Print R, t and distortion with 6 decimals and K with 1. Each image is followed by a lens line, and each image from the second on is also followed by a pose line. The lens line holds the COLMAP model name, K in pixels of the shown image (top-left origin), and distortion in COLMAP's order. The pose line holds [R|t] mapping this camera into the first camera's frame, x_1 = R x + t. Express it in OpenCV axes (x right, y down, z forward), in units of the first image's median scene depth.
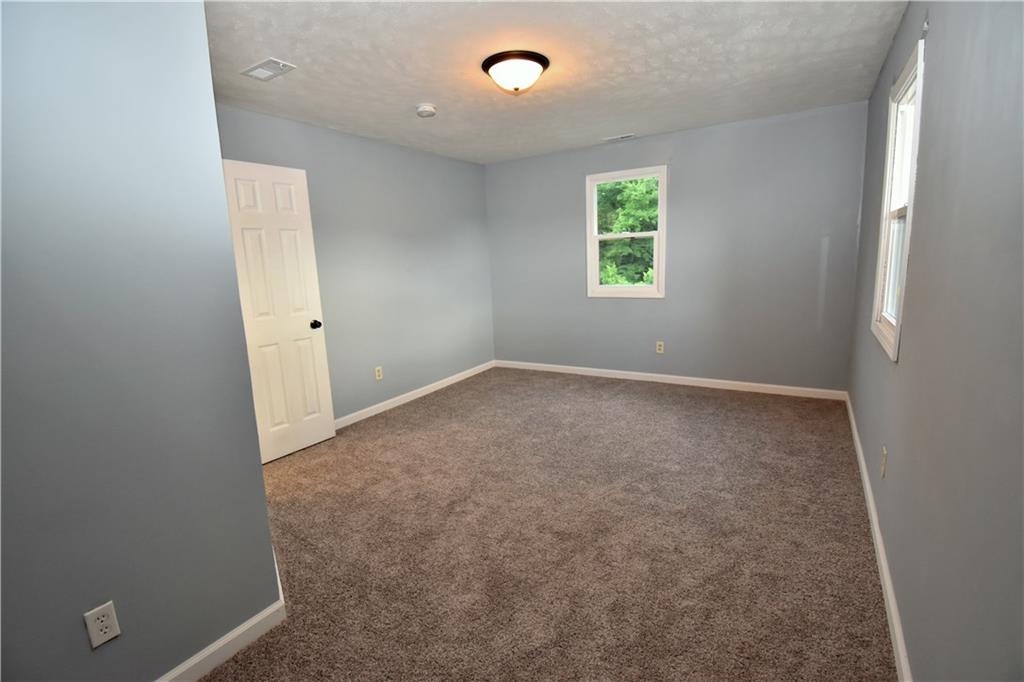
lens RADIAL K [[462.6, 0, 512.1], [0, 462.6, 337.4], [0, 0, 1]] dist [0.033261, -0.035373]
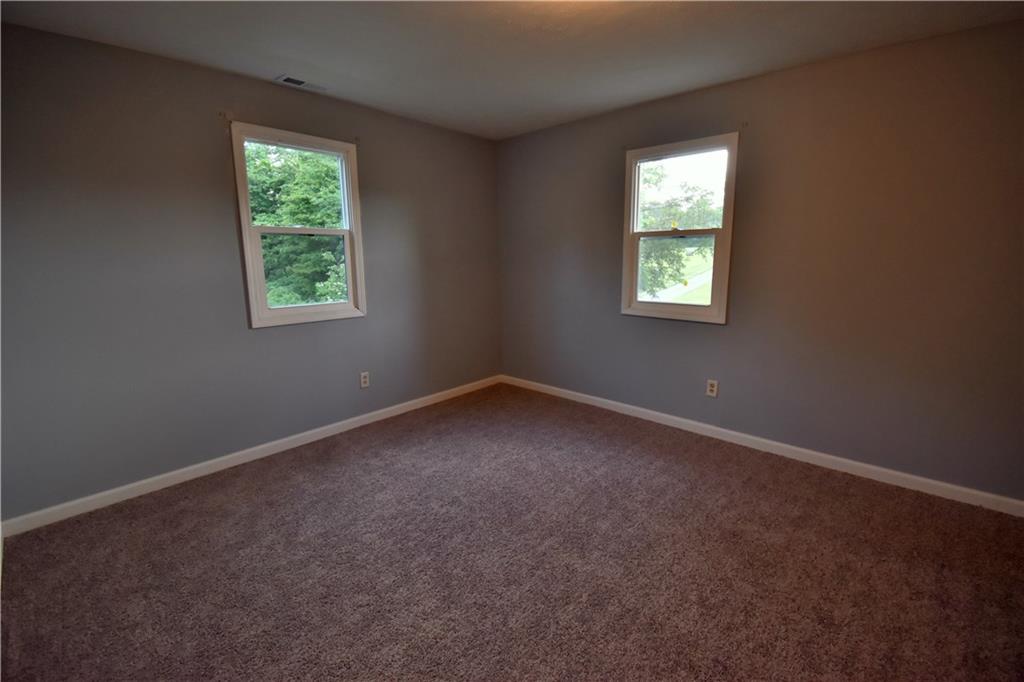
lens RADIAL K [[462.6, 0, 512.1], [0, 462.6, 337.4], [0, 0, 1]] dist [0.033261, -0.035373]
pose [[0.157062, -0.132183, 0.978703, -0.402555], [0.165105, 0.980570, 0.105939, -0.091158], [-0.973690, 0.144950, 0.175834, 0.624716]]
